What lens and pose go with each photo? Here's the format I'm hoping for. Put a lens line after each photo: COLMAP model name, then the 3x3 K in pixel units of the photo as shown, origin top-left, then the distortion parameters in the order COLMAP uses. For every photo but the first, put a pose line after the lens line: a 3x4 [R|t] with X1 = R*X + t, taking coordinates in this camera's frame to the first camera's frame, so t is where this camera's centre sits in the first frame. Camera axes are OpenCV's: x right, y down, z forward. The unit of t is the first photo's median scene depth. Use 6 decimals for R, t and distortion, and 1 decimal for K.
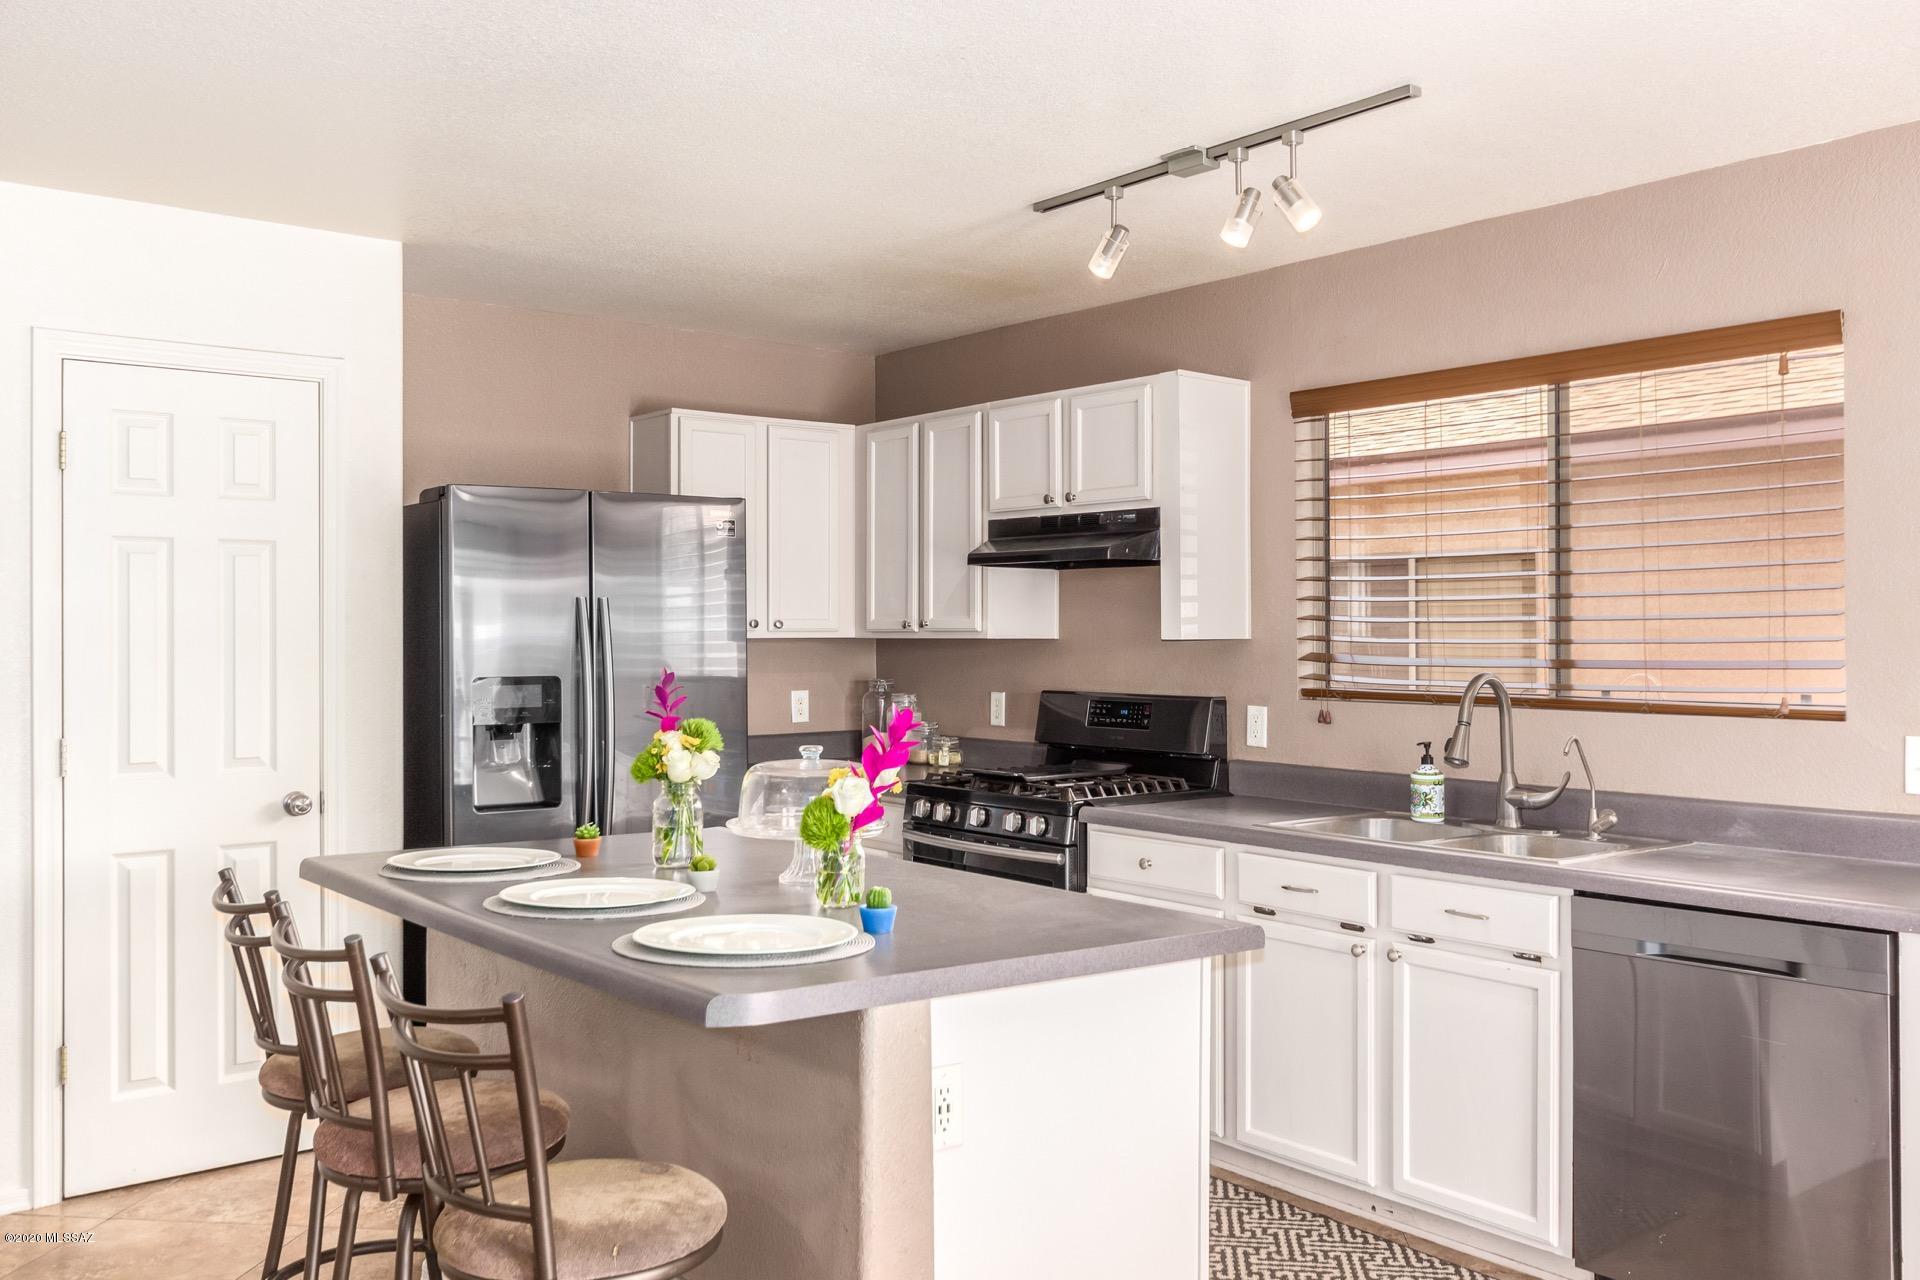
lens RADIAL K [[1653.0, 0, 963.9], [0, 1653.0, 635.3], [0, 0, 1]] dist [0.011470, 0.010194]
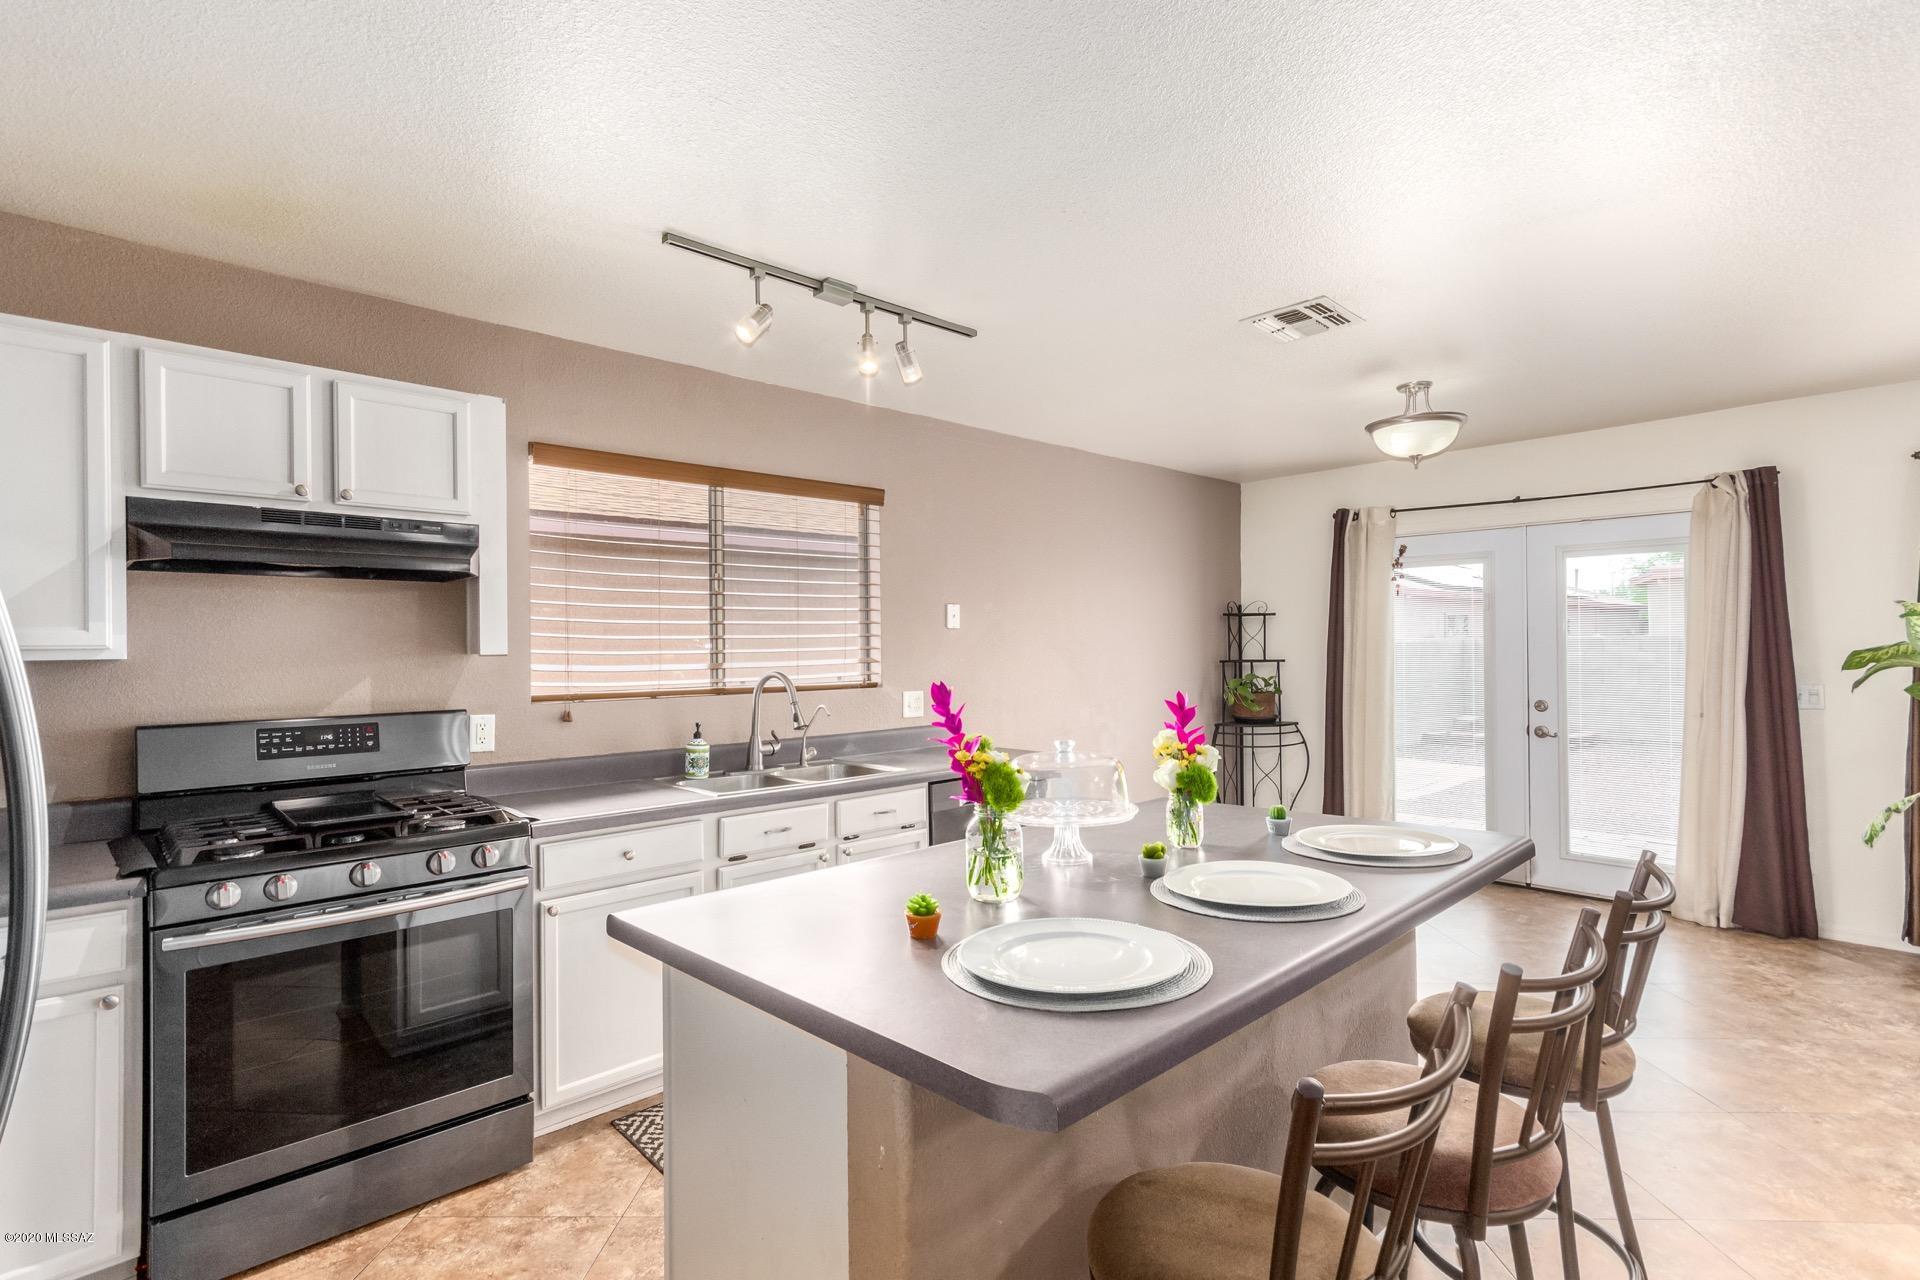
lens RADIAL K [[927.5, 0, 958.3], [0, 927.5, 638.9], [0, 0, 1]] dist [0.009873, 0.000220]
pose [[-0.098098, 0.008492, 0.995140, -0.517102], [0.011072, 0.999911, -0.007441, 0.000406], [-0.995115, 0.010288, -0.098184, 0.819918]]
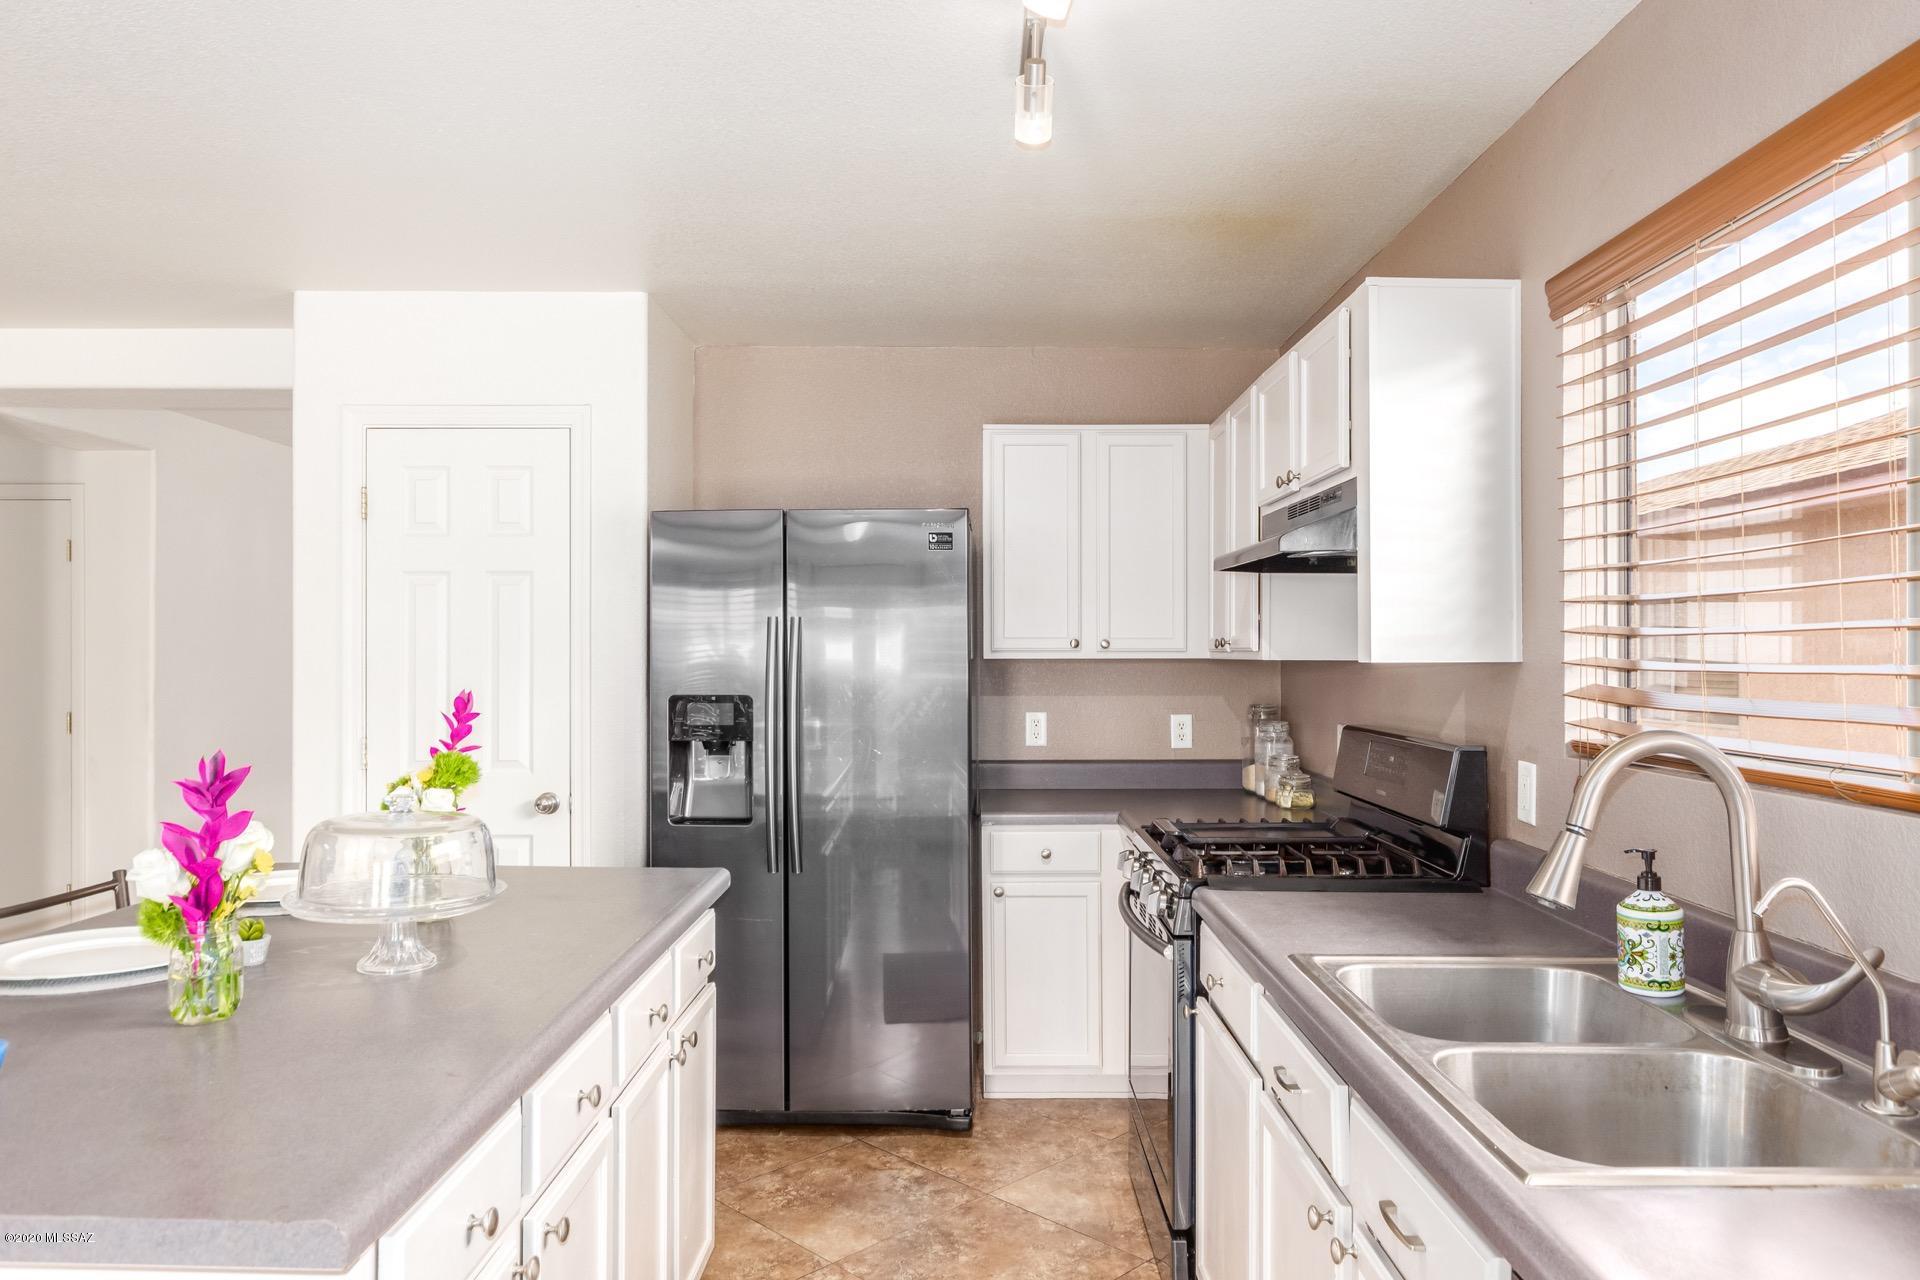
lens RADIAL K [[1241.8, 0, 1025.9], [0, 1241.8, 650.5], [0, 0, 1]] dist [-0.007362, 0.001085]
pose [[0.785270, 0.001660, -0.619152, 0.372468], [-0.003033, 0.999995, -0.001165, -0.002192], [0.619147, 0.002793, 0.785271, 0.536197]]
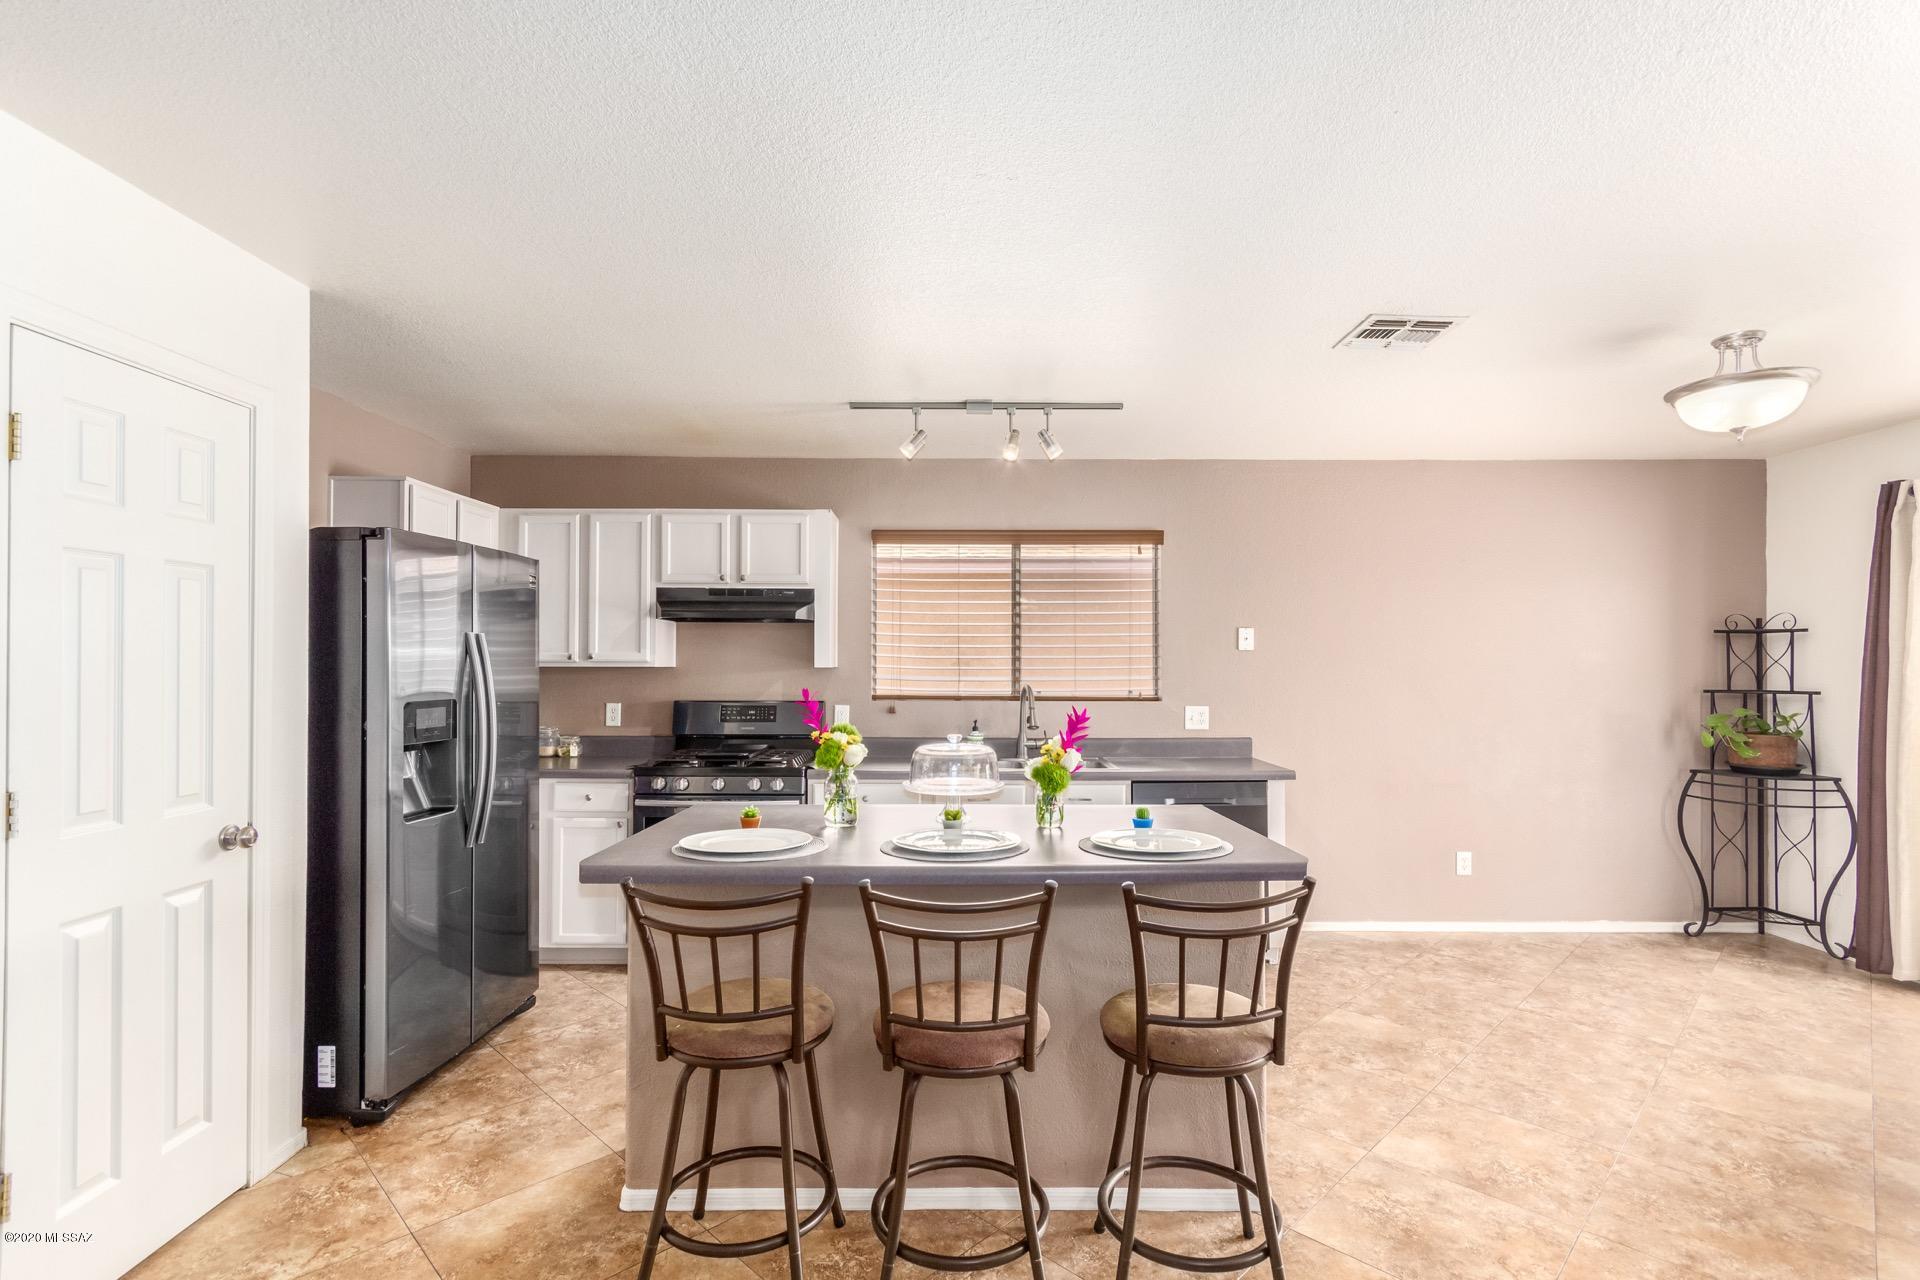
lens RADIAL K [[927.5, 0, 957.4], [0, 927.5, 653.6], [0, 0, 1]] dist [0.009873, 0.000220]
pose [[0.616637, 0.010372, 0.787179, -0.573740], [-0.002423, 0.999933, -0.011277, -0.001184], [-0.787244, 0.005047, 0.616621, 0.326331]]
